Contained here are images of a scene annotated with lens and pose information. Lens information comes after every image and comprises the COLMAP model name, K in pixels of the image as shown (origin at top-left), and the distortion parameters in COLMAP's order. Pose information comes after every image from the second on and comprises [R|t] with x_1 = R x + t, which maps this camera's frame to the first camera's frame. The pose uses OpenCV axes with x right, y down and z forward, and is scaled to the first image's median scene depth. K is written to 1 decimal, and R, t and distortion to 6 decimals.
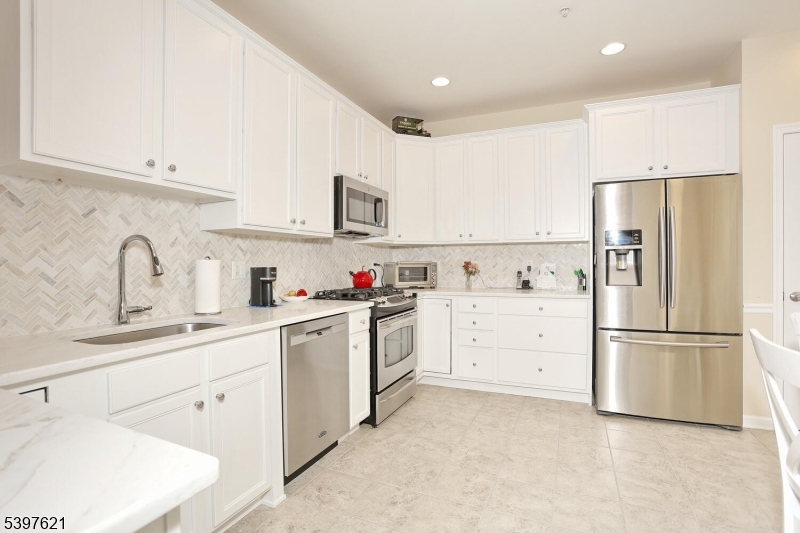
lens RADIAL K [[387.3, 0, 399.0], [0, 387.3, 264.7], [0, 0, 1]] dist [-0.055929, 0.013060]
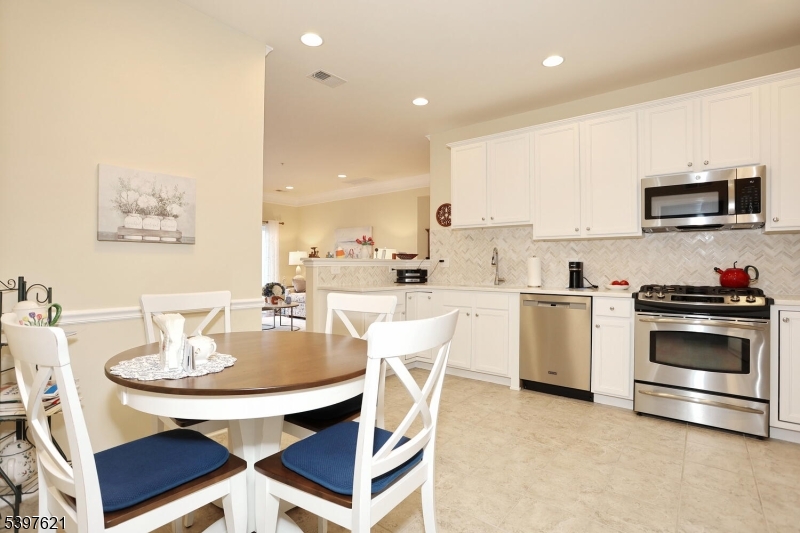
lens RADIAL K [[387.3, 0, 394.4], [0, 387.3, 266.6], [0, 0, 1]] dist [-0.055929, 0.013060]
pose [[-0.257295, 0.008012, -0.966300, 1.291851], [-0.006487, 0.999929, 0.010019, 0.015014], [0.966311, 0.008846, -0.257225, 0.723439]]
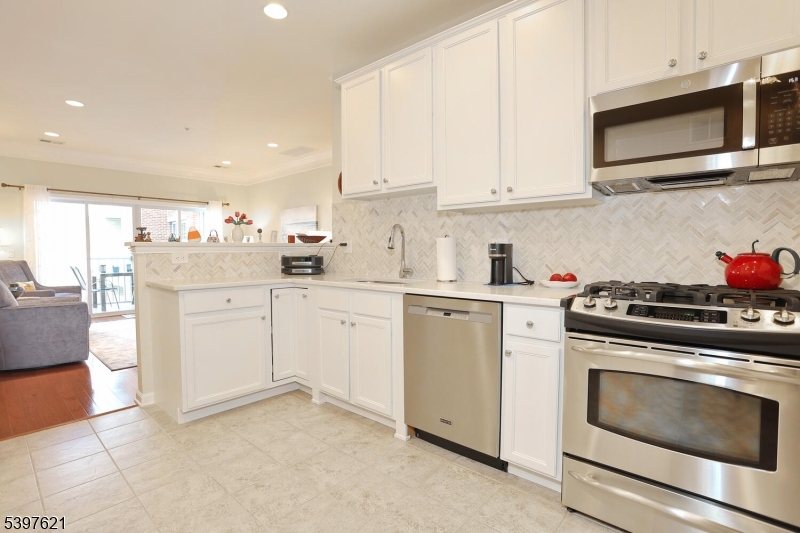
lens RADIAL K [[387.3, 0, 394.4], [0, 387.3, 266.5], [0, 0, 1]] dist [-0.055929, 0.013060]
pose [[-0.298465, 0.046923, -0.953266, 0.660879], [0.001460, 0.998812, 0.048708, 0.016659], [0.954419, 0.013146, -0.298179, 1.065982]]
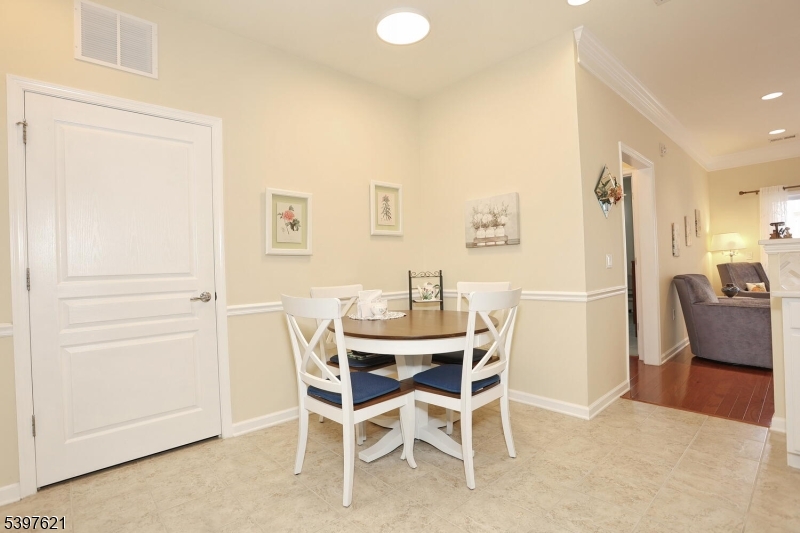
lens RADIAL K [[387.3, 0, 397.2], [0, 387.3, 266.6], [0, 0, 1]] dist [-0.055929, 0.013060]
pose [[-0.913193, 0.037338, 0.405813, 0.299609], [0.039145, 0.999226, -0.003848, 0.033382], [-0.405643, 0.012372, -0.913948, 1.286051]]
